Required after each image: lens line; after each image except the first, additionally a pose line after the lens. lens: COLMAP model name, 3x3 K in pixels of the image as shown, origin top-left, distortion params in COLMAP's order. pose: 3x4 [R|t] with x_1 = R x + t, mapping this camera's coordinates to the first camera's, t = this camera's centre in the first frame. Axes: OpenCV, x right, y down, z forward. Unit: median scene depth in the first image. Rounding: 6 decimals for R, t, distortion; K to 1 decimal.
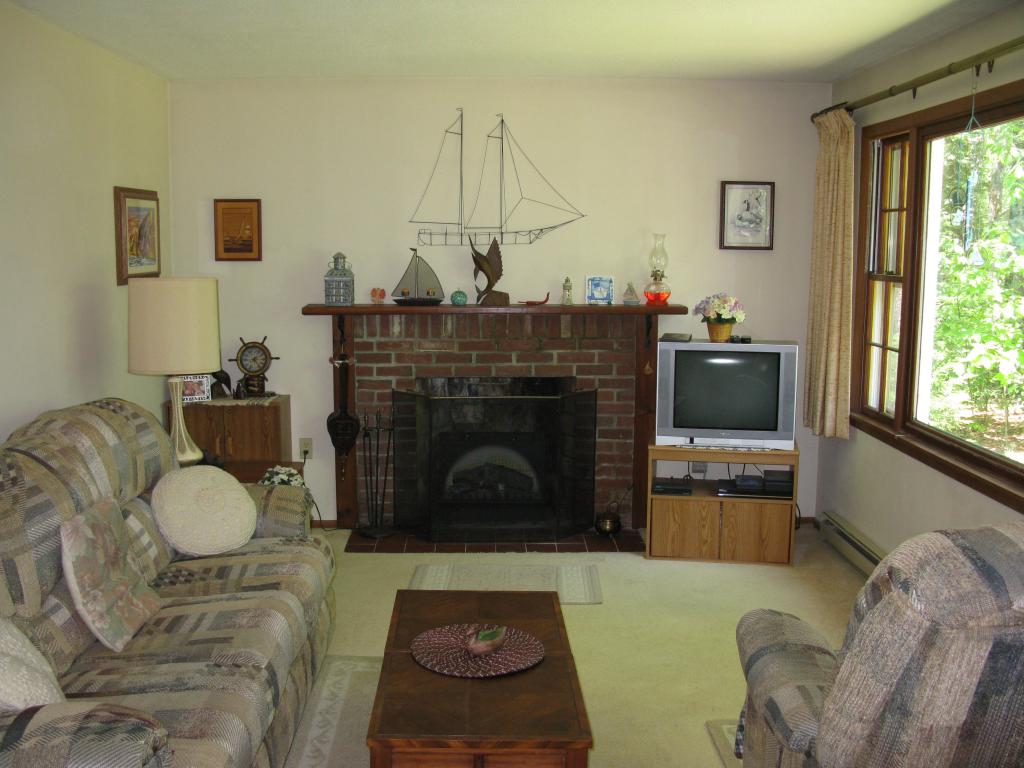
lens RADIAL K [[1029.6, 0, 511.1], [0, 1029.6, 380.2], [0, 0, 1]] dist [-0.136647, 0.000000]
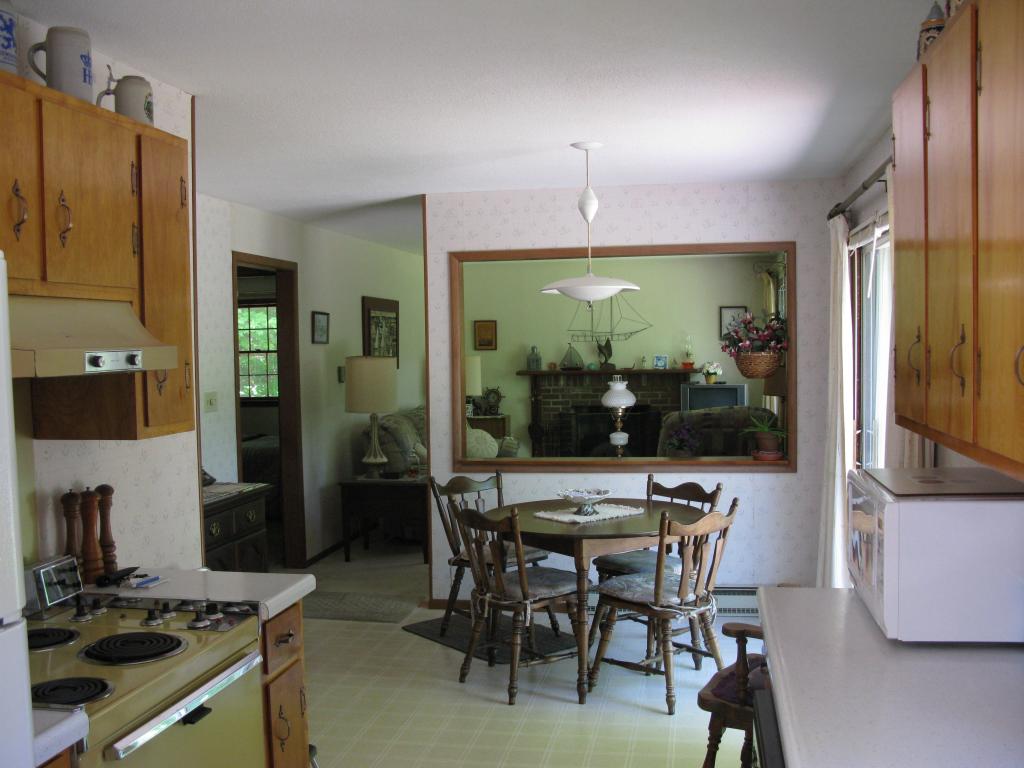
lens RADIAL K [[1029.6, 0, 513.0], [0, 1029.6, 385.9], [0, 0, 1]] dist [-0.136647, 0.000000]
pose [[0.982699, -0.012292, -0.184803, 0.174955], [-0.003866, 0.996216, -0.086823, 0.137899], [0.185171, 0.086035, 0.978933, -1.043624]]
